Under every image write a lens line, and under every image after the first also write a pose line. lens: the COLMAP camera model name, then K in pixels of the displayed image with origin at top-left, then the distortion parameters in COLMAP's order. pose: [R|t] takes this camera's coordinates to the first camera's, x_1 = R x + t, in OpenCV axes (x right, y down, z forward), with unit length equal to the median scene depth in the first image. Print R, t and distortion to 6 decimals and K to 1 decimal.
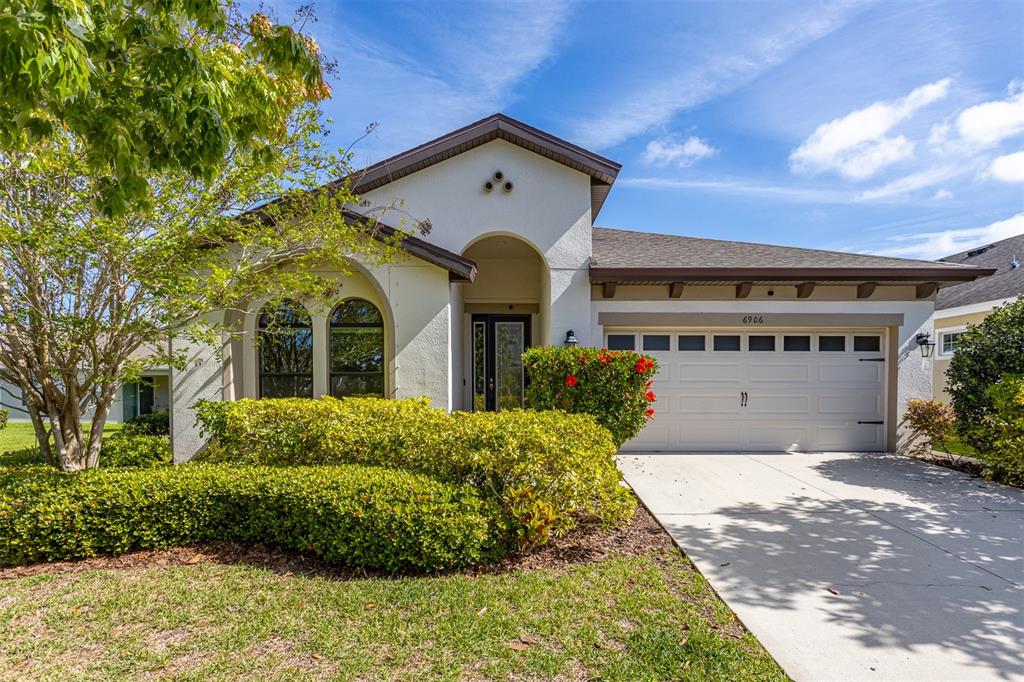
lens RADIAL K [[551.6, 0, 512.3], [0, 551.6, 400.9], [0, 0, 1]] dist [-0.001004, 0.000179]
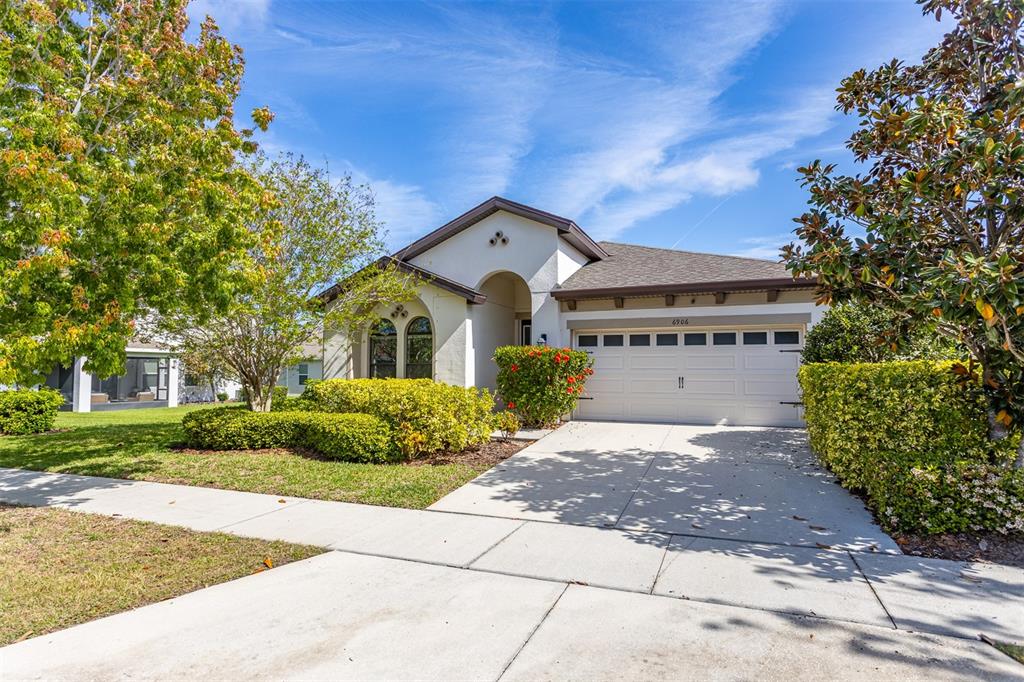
lens RADIAL K [[538.2, 0, 512.0], [0, 538.2, 341.0], [0, 0, 1]] dist [-0.001052, -0.000916]
pose [[0.924981, -0.019200, -0.379529, 0.564262], [-0.013277, 0.996480, -0.082769, 0.009275], [0.379783, 0.081599, 0.921470, -0.332545]]
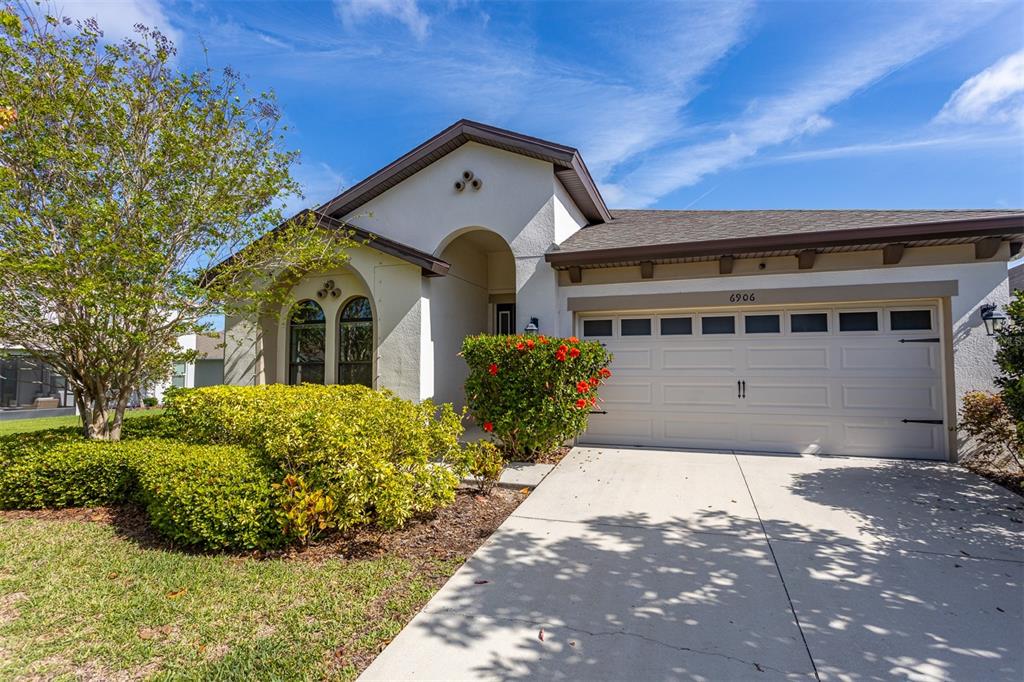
lens RADIAL K [[523.7, 0, 495.9], [0, 523.7, 339.3], [0, 0, 1]] dist [-0.001533, 0.000392]
pose [[0.937637, -0.022288, -0.346902, 0.365753], [-0.007575, 0.996395, -0.084493, -0.009338], [0.347535, 0.081851, 0.934088, 0.102521]]
